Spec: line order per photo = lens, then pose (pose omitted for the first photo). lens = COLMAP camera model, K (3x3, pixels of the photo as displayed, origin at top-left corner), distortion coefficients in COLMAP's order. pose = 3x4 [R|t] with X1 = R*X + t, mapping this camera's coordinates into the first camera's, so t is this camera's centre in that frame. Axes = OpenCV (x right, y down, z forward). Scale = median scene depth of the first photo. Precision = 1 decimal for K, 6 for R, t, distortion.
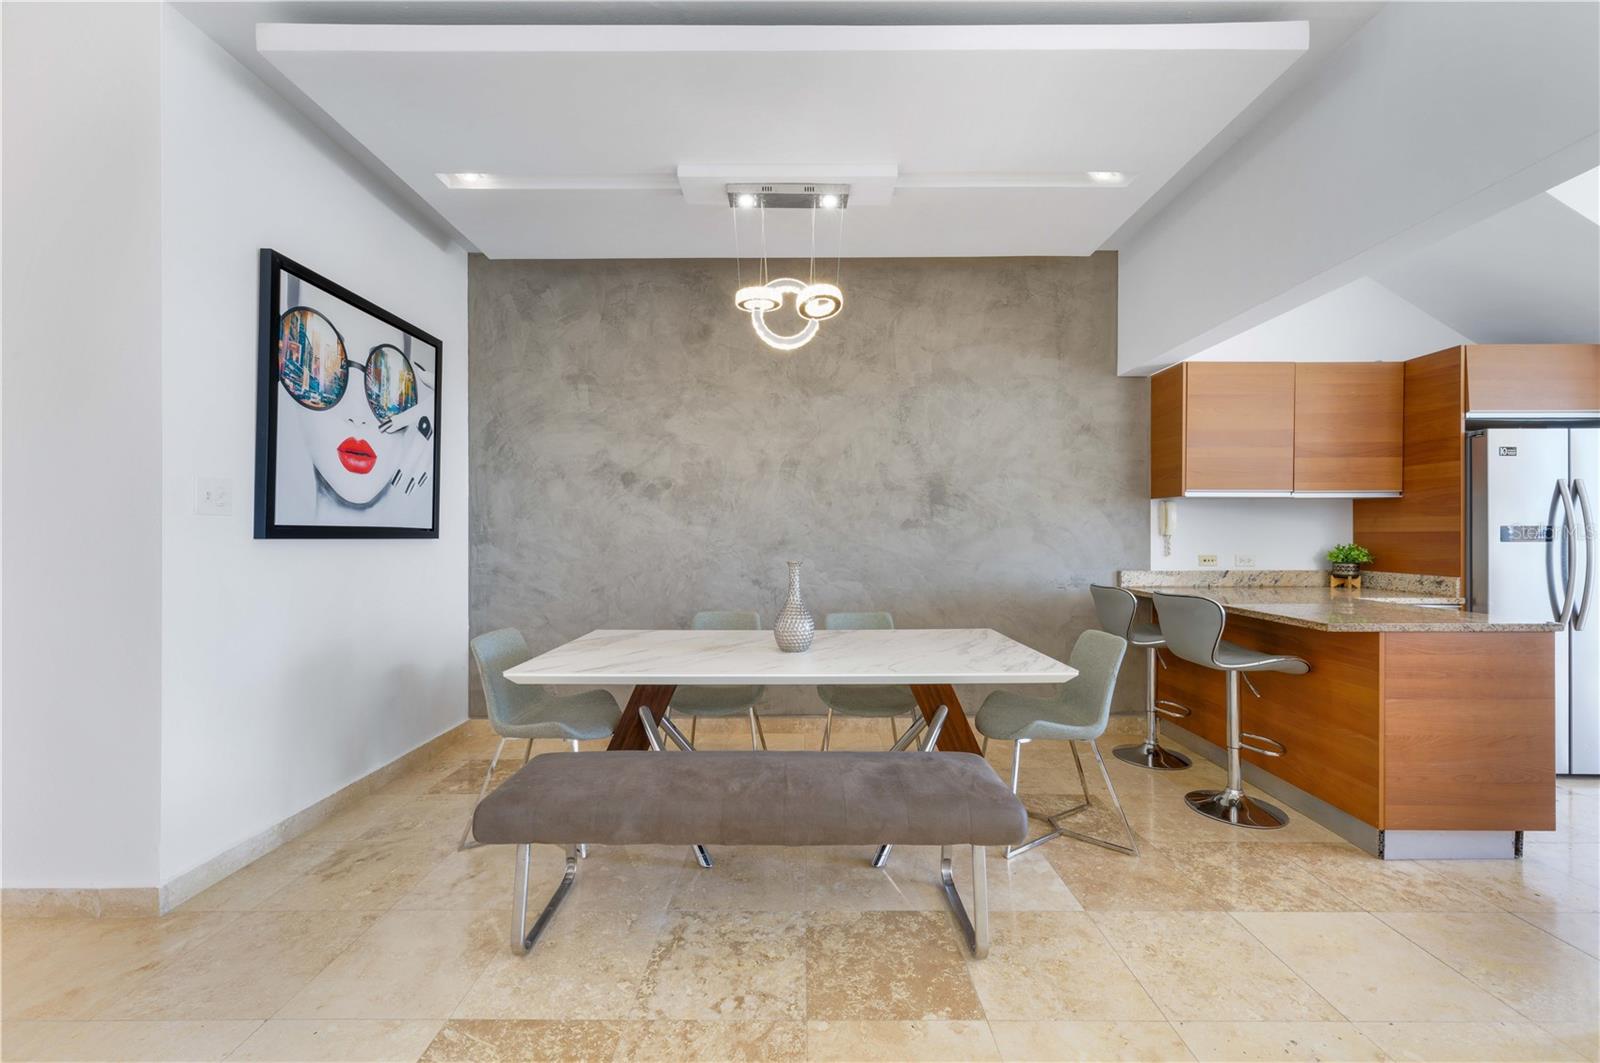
lens RADIAL K [[611.0, 0, 798.9], [0, 611.0, 537.8], [0, 0, 1]] dist [0.000230, -0.000110]
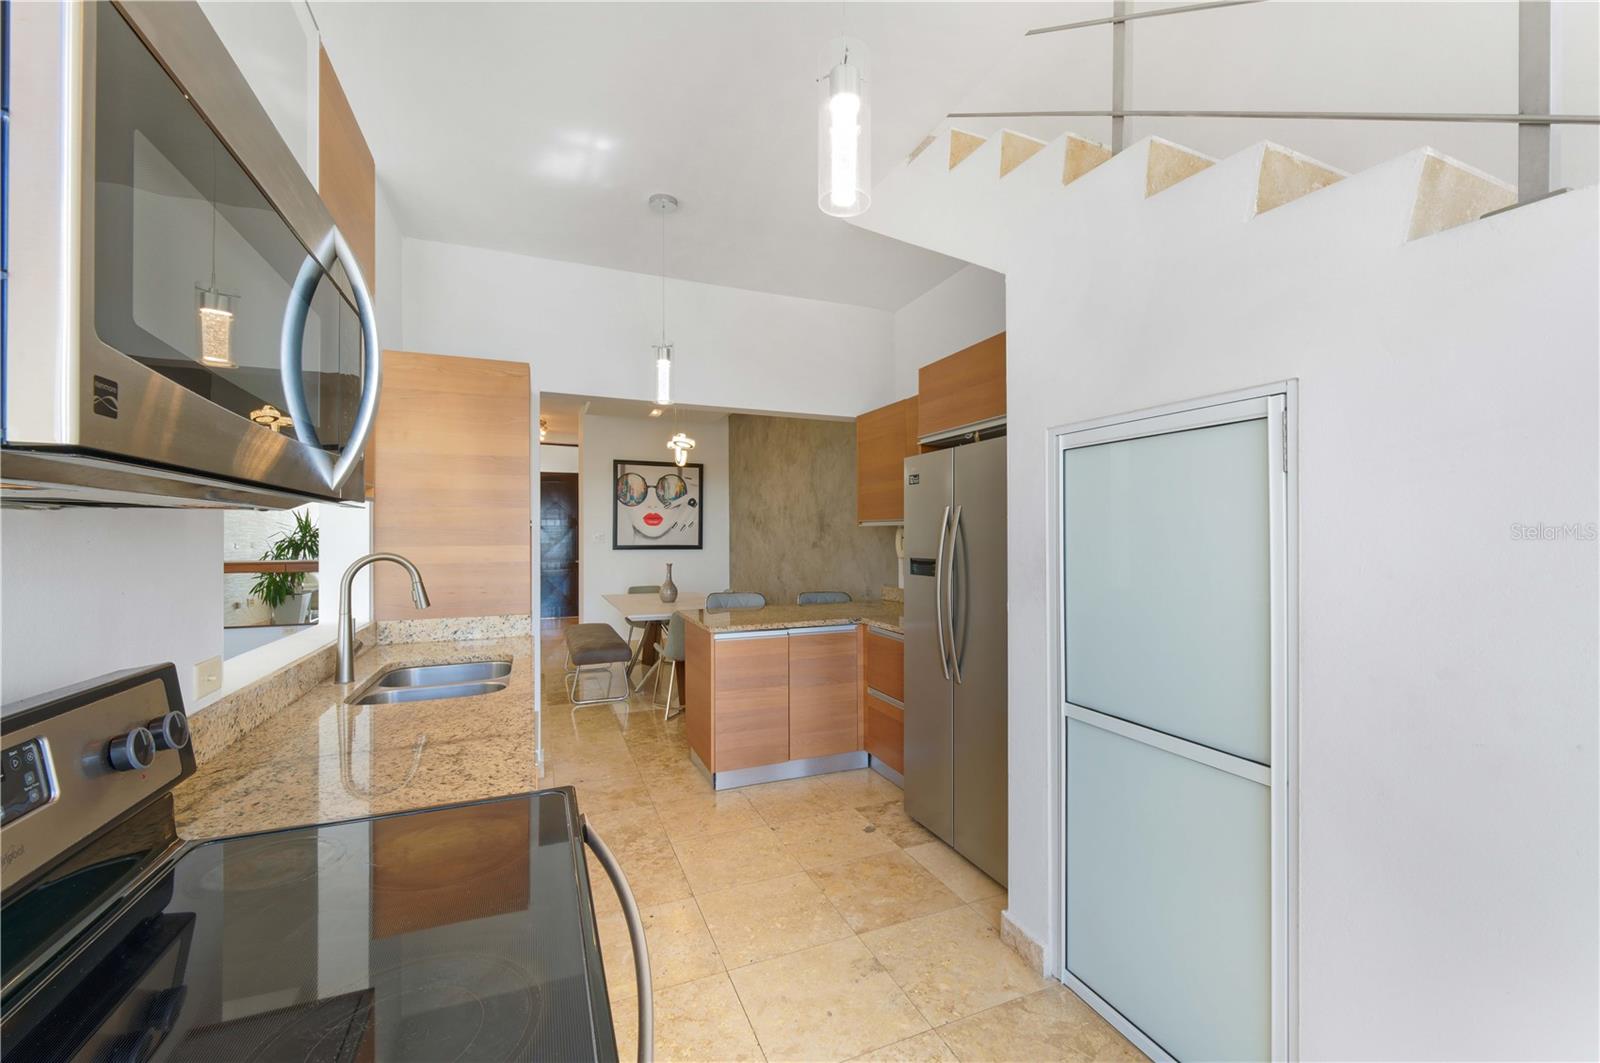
lens RADIAL K [[611.0, 0, 803.3], [0, 611.0, 539.3], [0, 0, 1]] dist [0.000230, -0.000110]
pose [[0.416273, 0.003366, -0.909234, 1.759827], [-0.005379, 0.999985, 0.001239, -0.044902], [0.909224, 0.004375, 0.416284, 0.407579]]
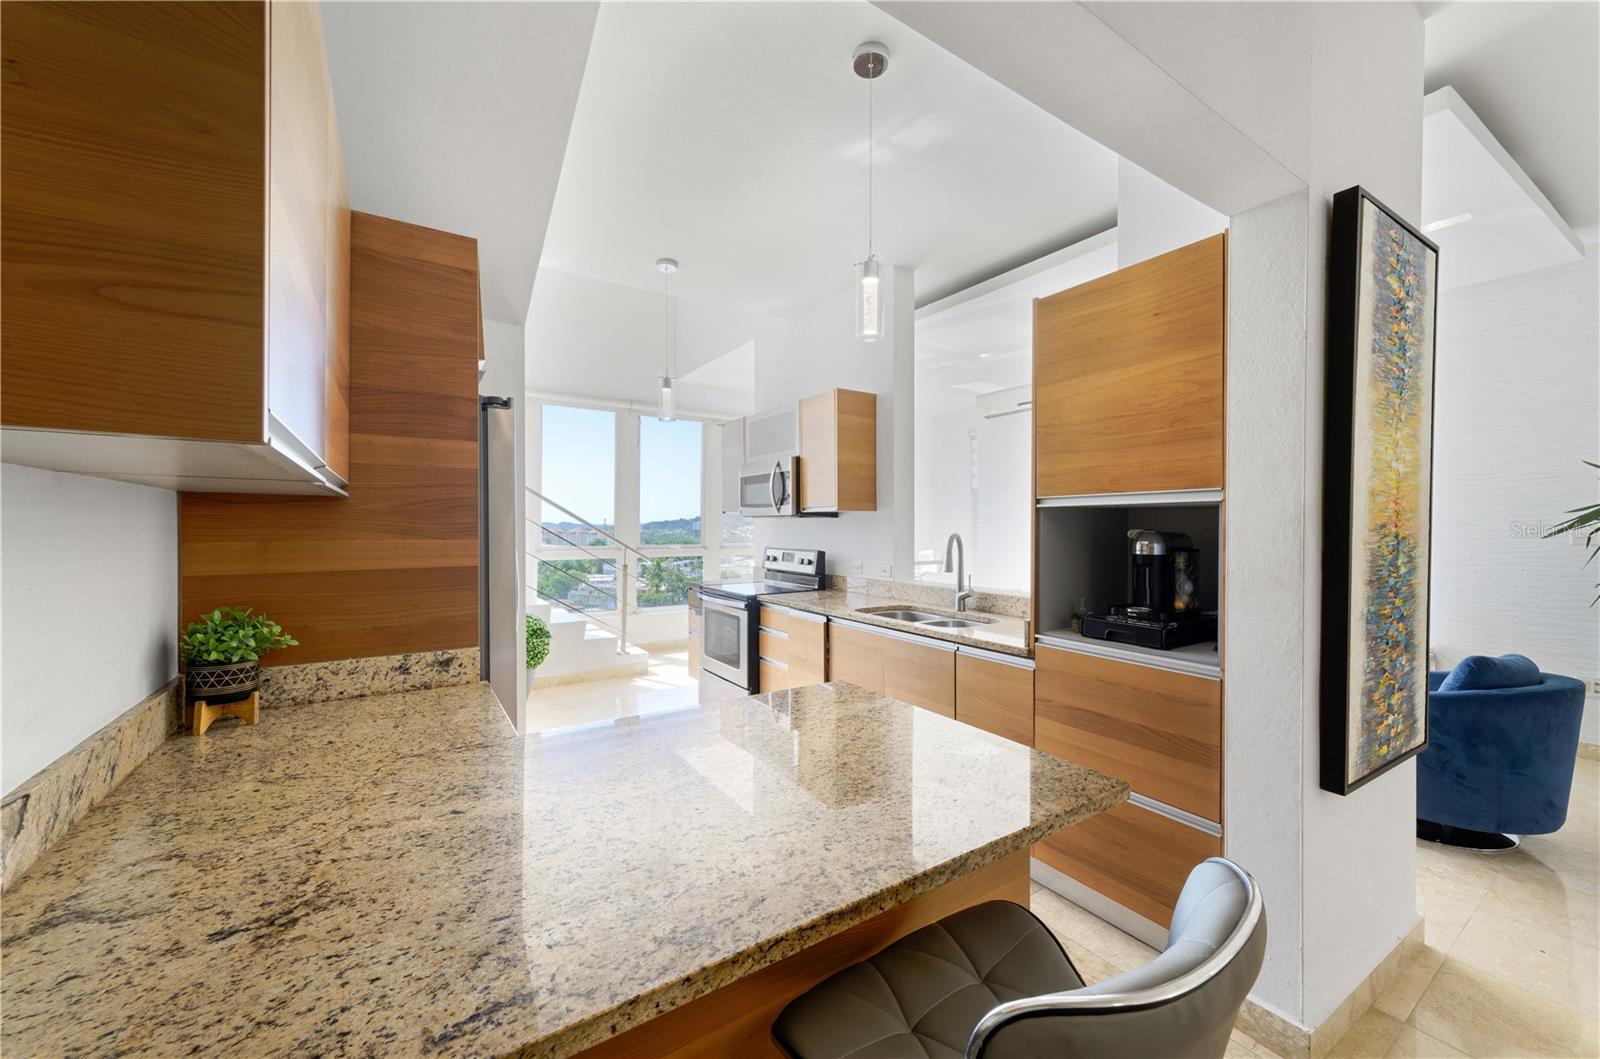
lens RADIAL K [[608.2, 0, 804.4], [0, 608.2, 529.2], [0, 0, 1]] dist [0.006891, -0.000495]
pose [[-0.567861, -0.004492, 0.823112, 0.416012], [0.002873, 0.999968, 0.007439, -0.045927], [-0.823119, 0.006589, -0.567830, 1.017116]]
